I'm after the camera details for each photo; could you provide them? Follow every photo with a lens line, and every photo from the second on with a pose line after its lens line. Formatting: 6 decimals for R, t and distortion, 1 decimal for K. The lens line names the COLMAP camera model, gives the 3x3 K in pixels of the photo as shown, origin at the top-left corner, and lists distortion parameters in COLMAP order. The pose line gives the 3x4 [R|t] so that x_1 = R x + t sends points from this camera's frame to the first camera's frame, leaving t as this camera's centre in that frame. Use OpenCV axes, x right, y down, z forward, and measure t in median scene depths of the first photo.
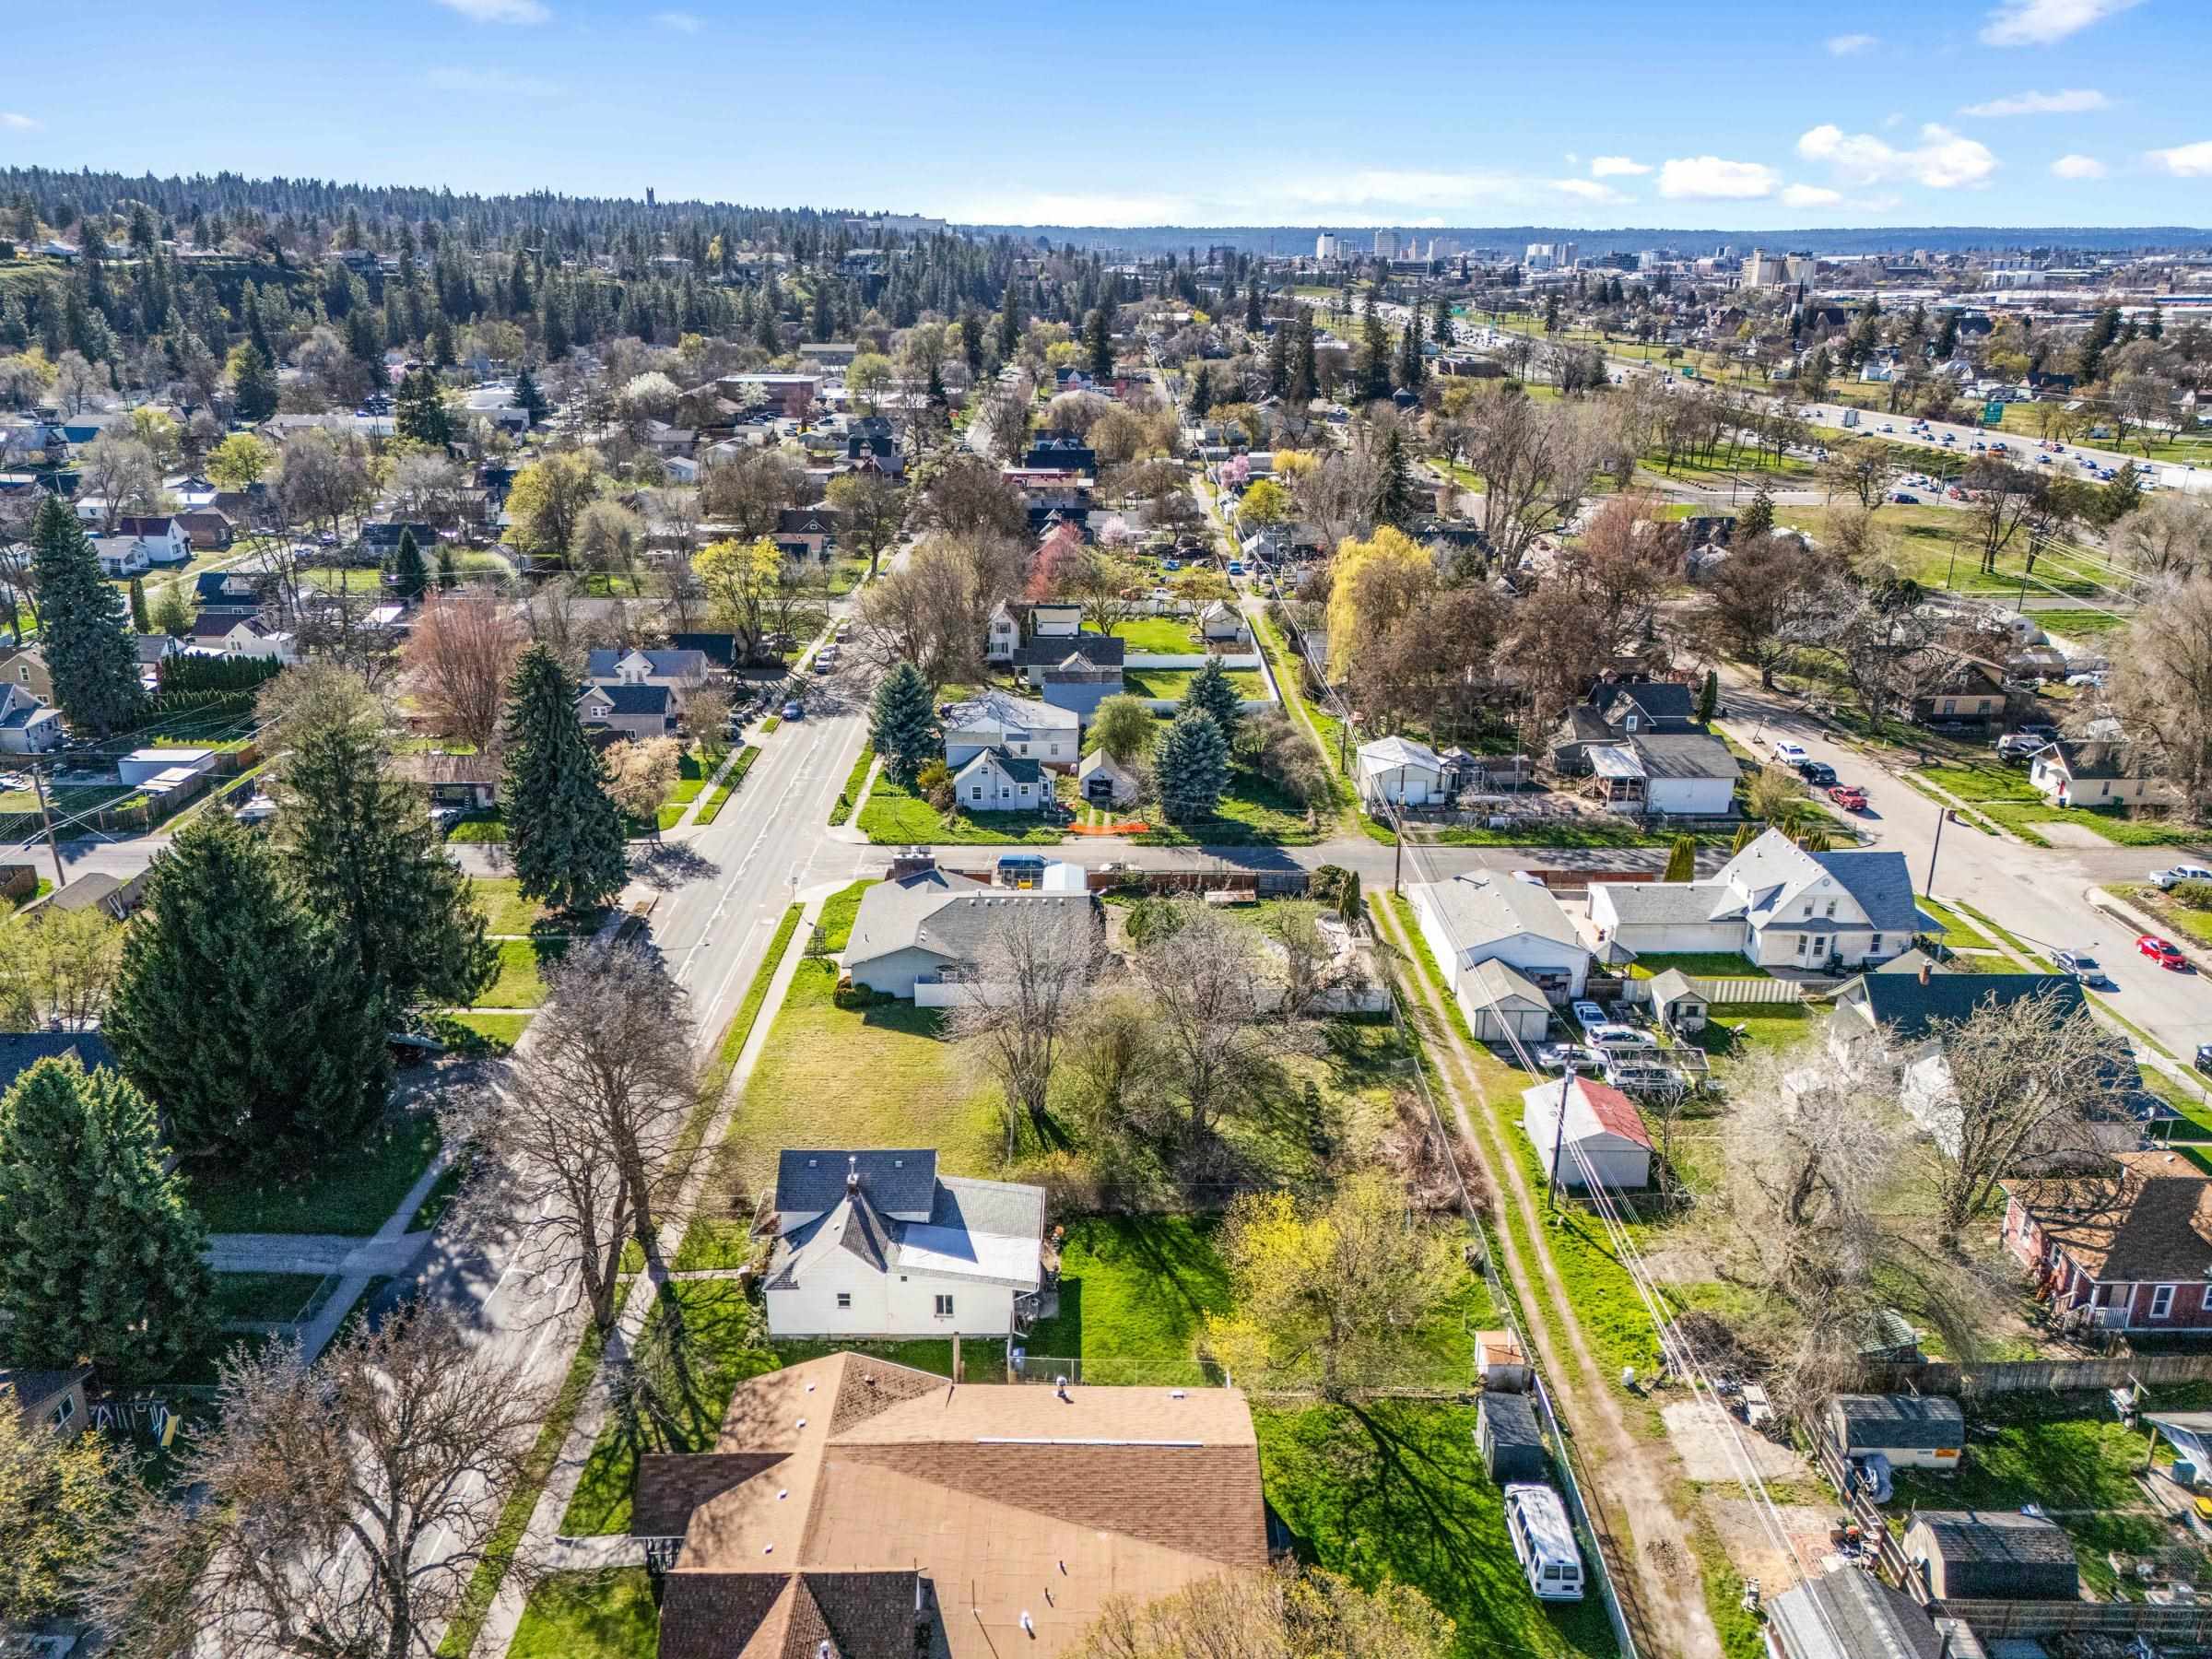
lens RADIAL K [[1609.0, 0, 1106.0], [0, 1609.0, 829.5], [0, 0, 1]] dist [0.034471, -0.004234]
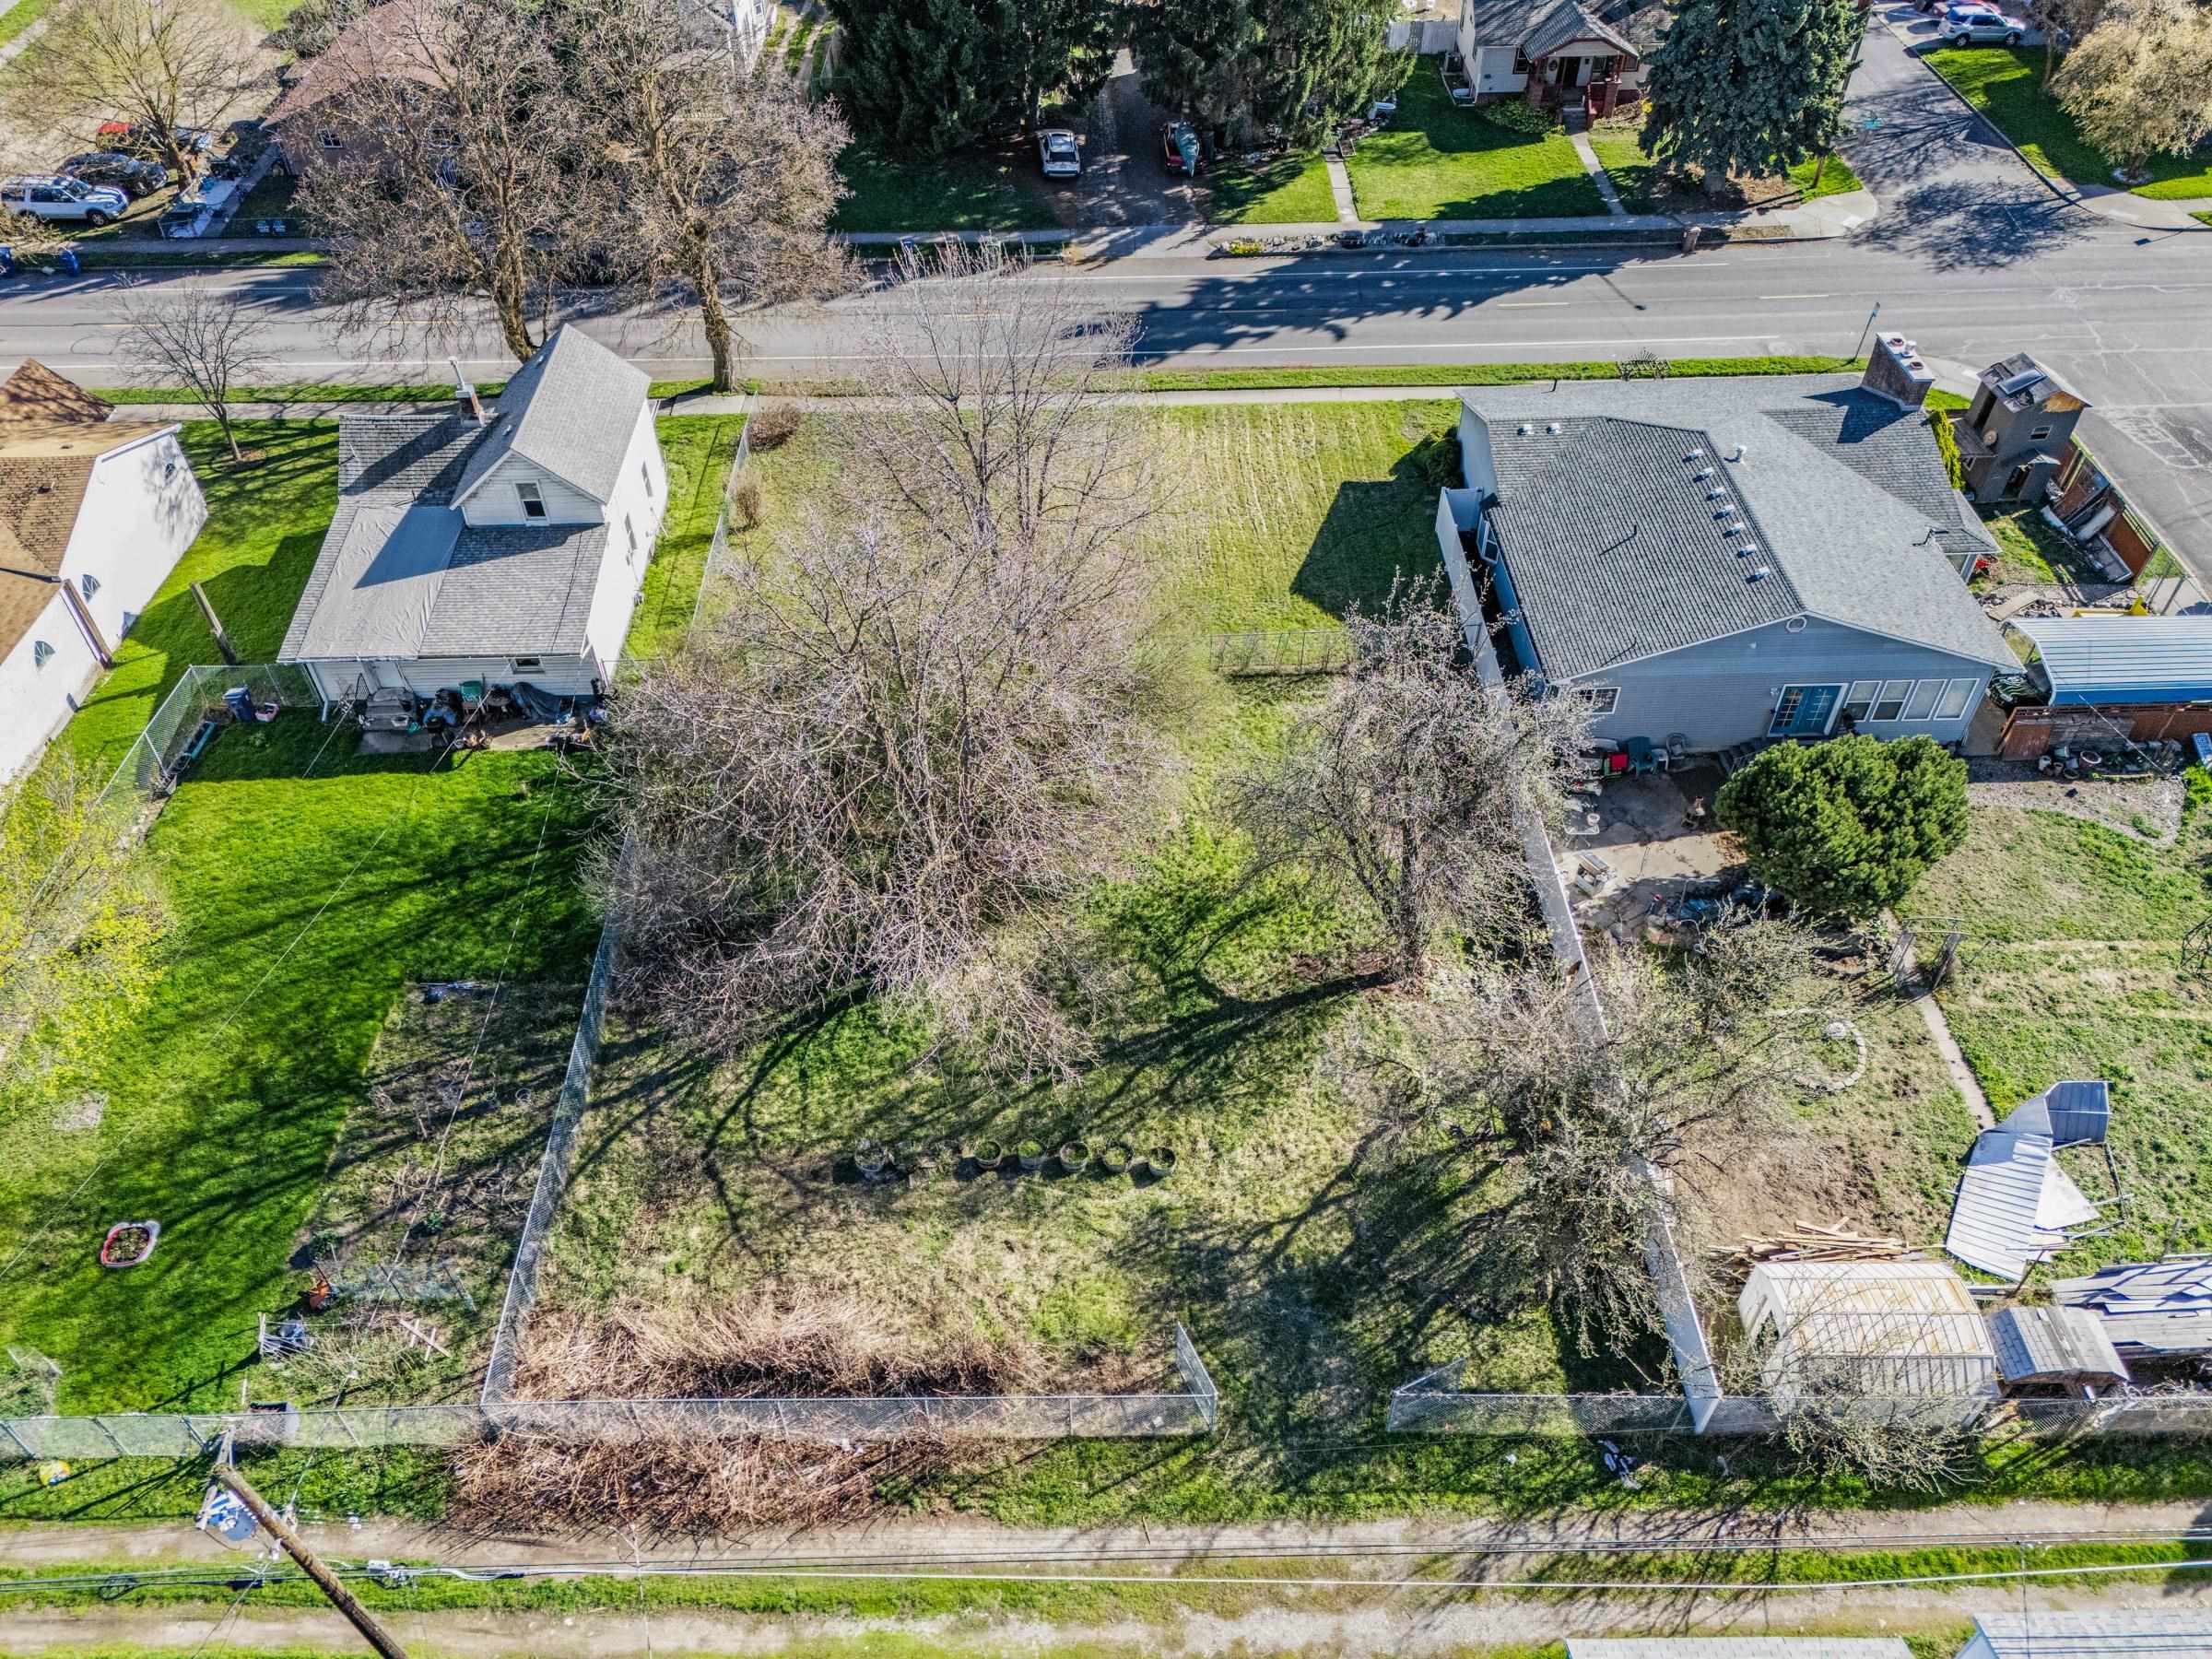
lens RADIAL K [[1609.0, 0, 1106.0], [0, 1609.0, 829.5], [0, 0, 1]] dist [0.034471, -0.004234]
pose [[0.015338, 0.693453, -0.720338, 0.365159], [-0.329644, 0.683652, 0.651117, -0.142132], [0.943981, 0.227469, 0.239079, 0.942076]]
